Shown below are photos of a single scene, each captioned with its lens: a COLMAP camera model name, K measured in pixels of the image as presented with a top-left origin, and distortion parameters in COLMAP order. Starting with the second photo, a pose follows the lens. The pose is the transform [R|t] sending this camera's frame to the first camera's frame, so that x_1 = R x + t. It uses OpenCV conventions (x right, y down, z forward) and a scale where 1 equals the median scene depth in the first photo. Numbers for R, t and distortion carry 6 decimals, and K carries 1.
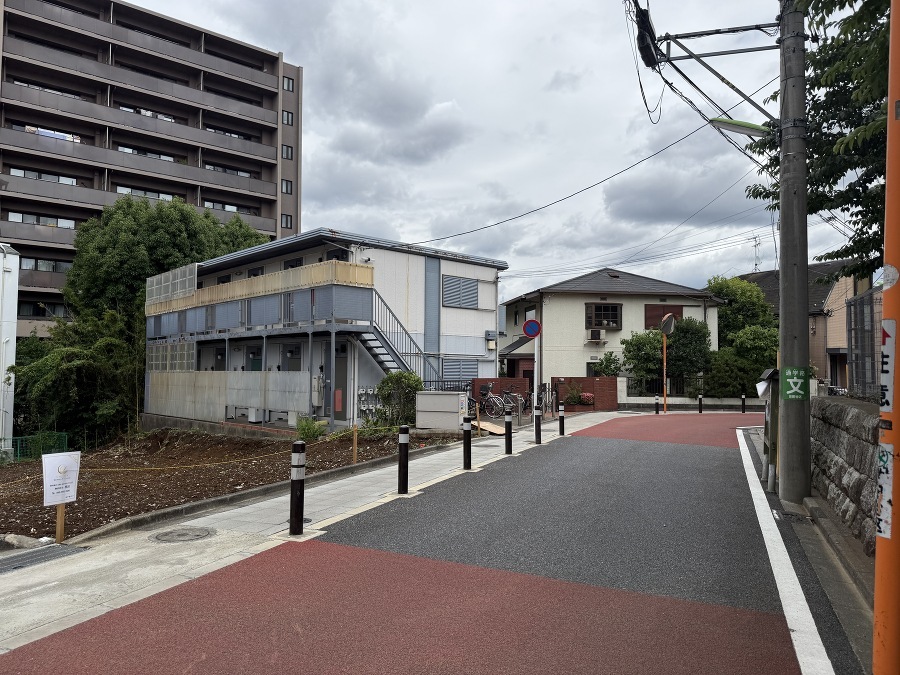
lens RADIAL K [[624.2, 0, 452.1], [0, 624.2, 339.1], [0, 0, 1]] dist [0.127485, -0.218558]
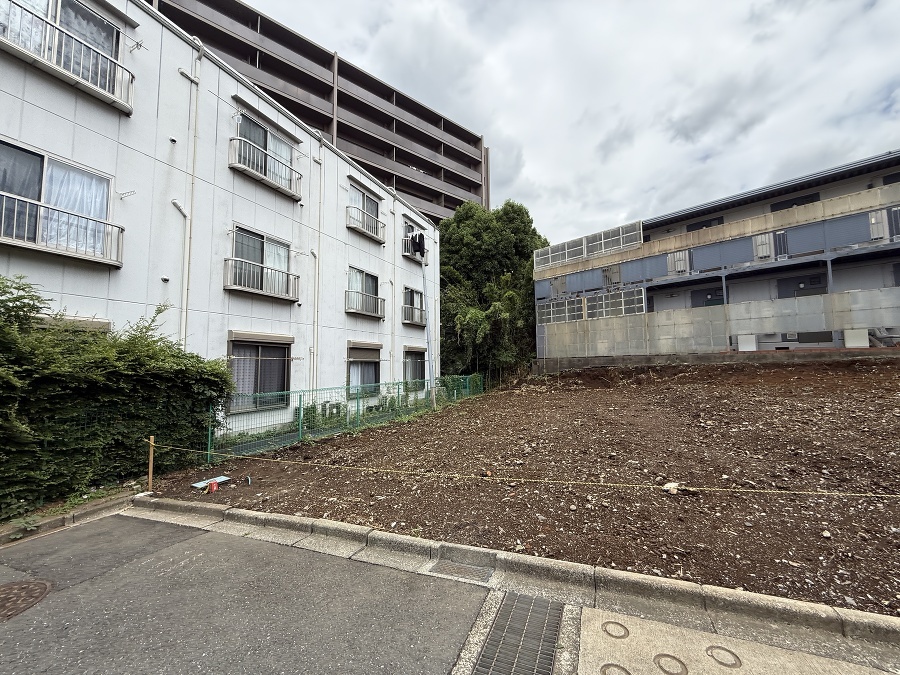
lens RADIAL K [[358.7, 0, 447.9], [0, 358.7, 336.8], [0, 0, 1]] dist [-0.000641, -0.000006]
pose [[0.999903, -0.012759, -0.005614, -0.803349], [0.012587, 0.999483, -0.029595, 0.113697], [0.005989, 0.029522, 0.999546, 0.377285]]
